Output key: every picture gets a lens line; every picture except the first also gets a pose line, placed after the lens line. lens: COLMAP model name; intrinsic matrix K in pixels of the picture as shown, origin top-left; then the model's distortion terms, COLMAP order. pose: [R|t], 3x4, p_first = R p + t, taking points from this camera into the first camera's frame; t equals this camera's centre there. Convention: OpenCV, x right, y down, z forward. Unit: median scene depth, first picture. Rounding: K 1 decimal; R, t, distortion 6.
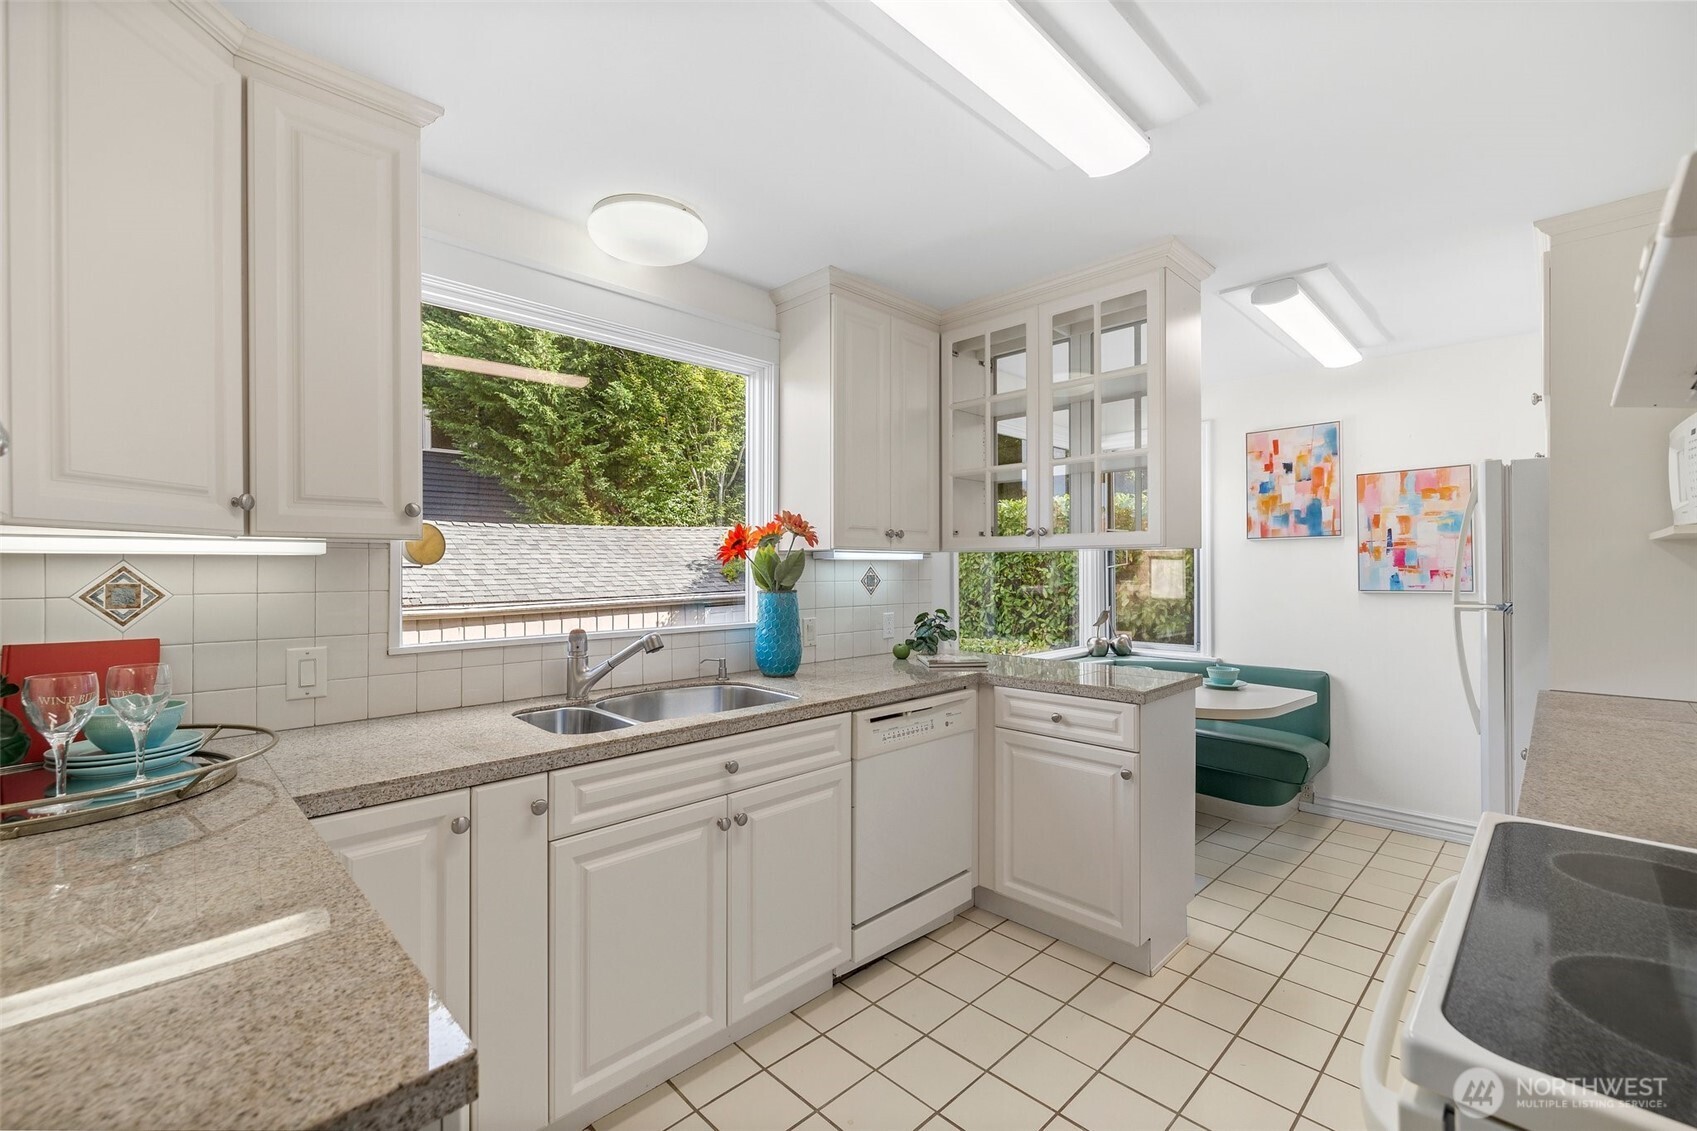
lens RADIAL K [[714.9, 0, 848.8], [0, 714.9, 570.5], [0, 0, 1]] dist [-0.001052, 0.000104]
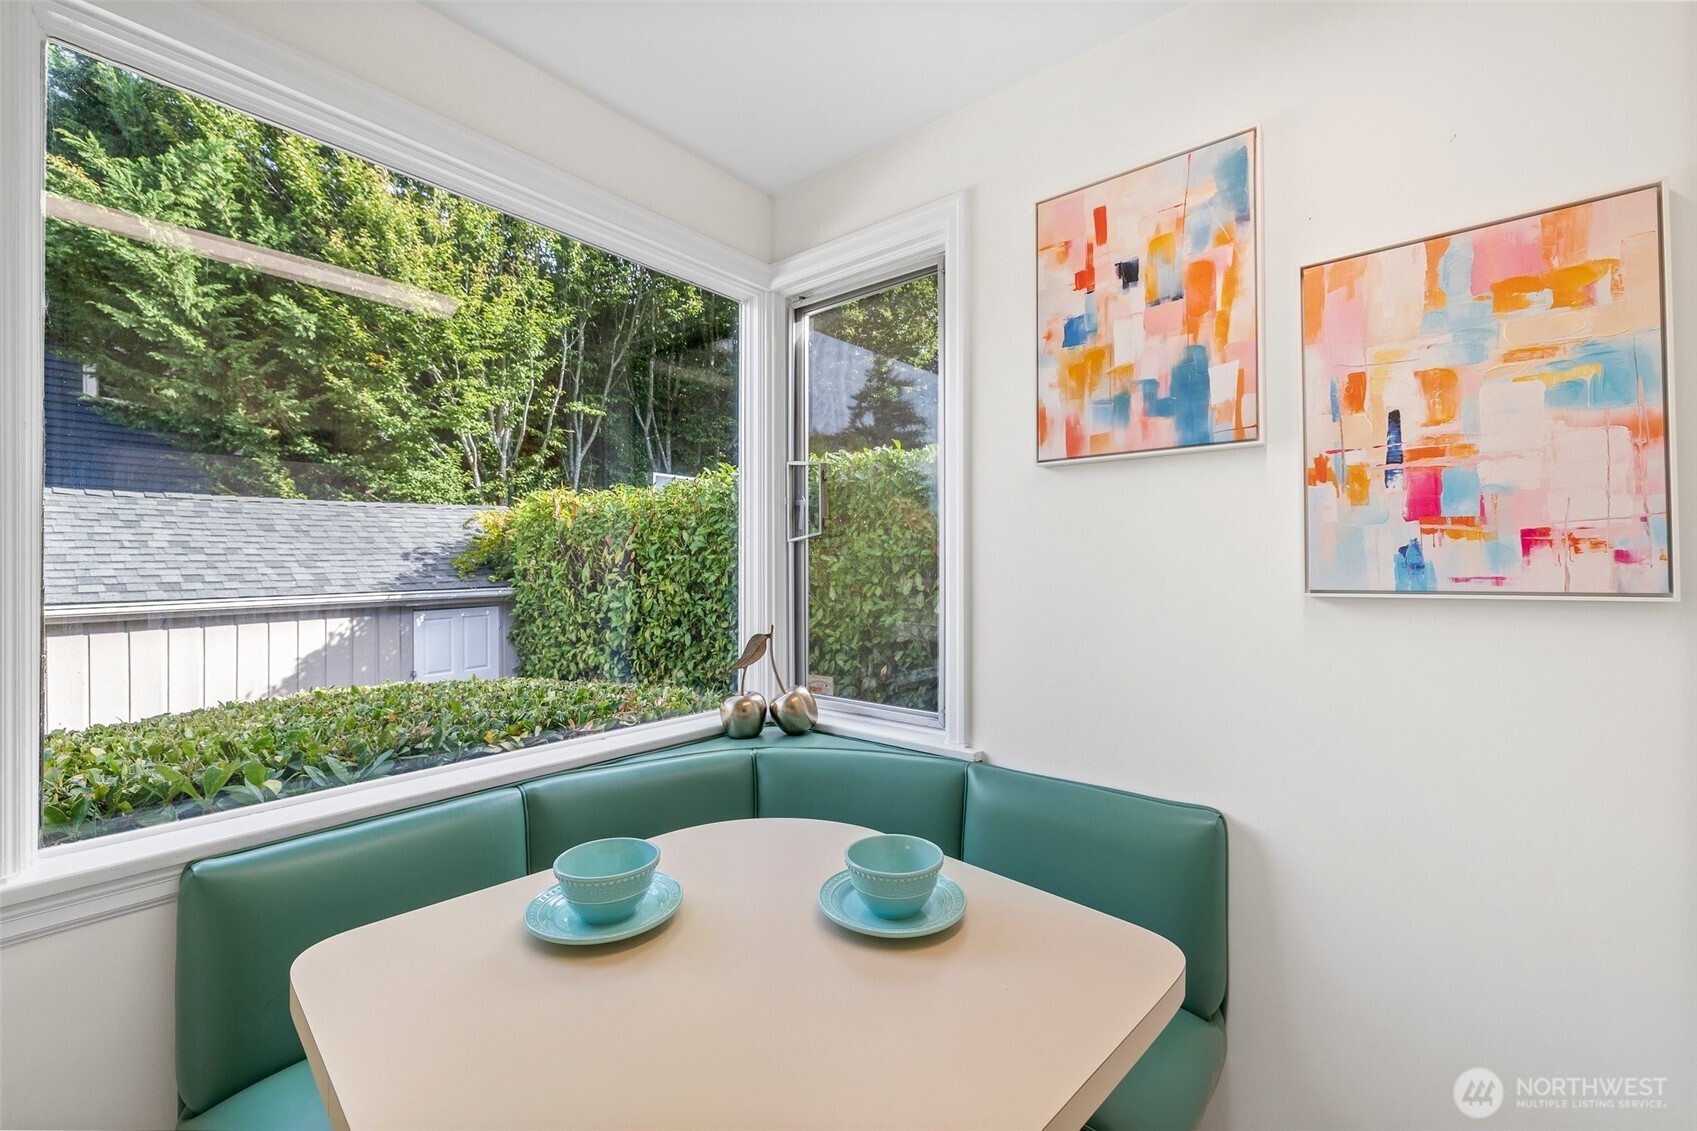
lens RADIAL K [[714.9, 0, 847.1], [0, 714.9, 564.5], [0, 0, 1]] dist [-0.001052, 0.000104]
pose [[0.993353, 0.005267, 0.114986, 0.430883], [-0.004607, 0.999971, -0.006008, 0.017414], [-0.115015, 0.005438, 0.993349, 0.650545]]
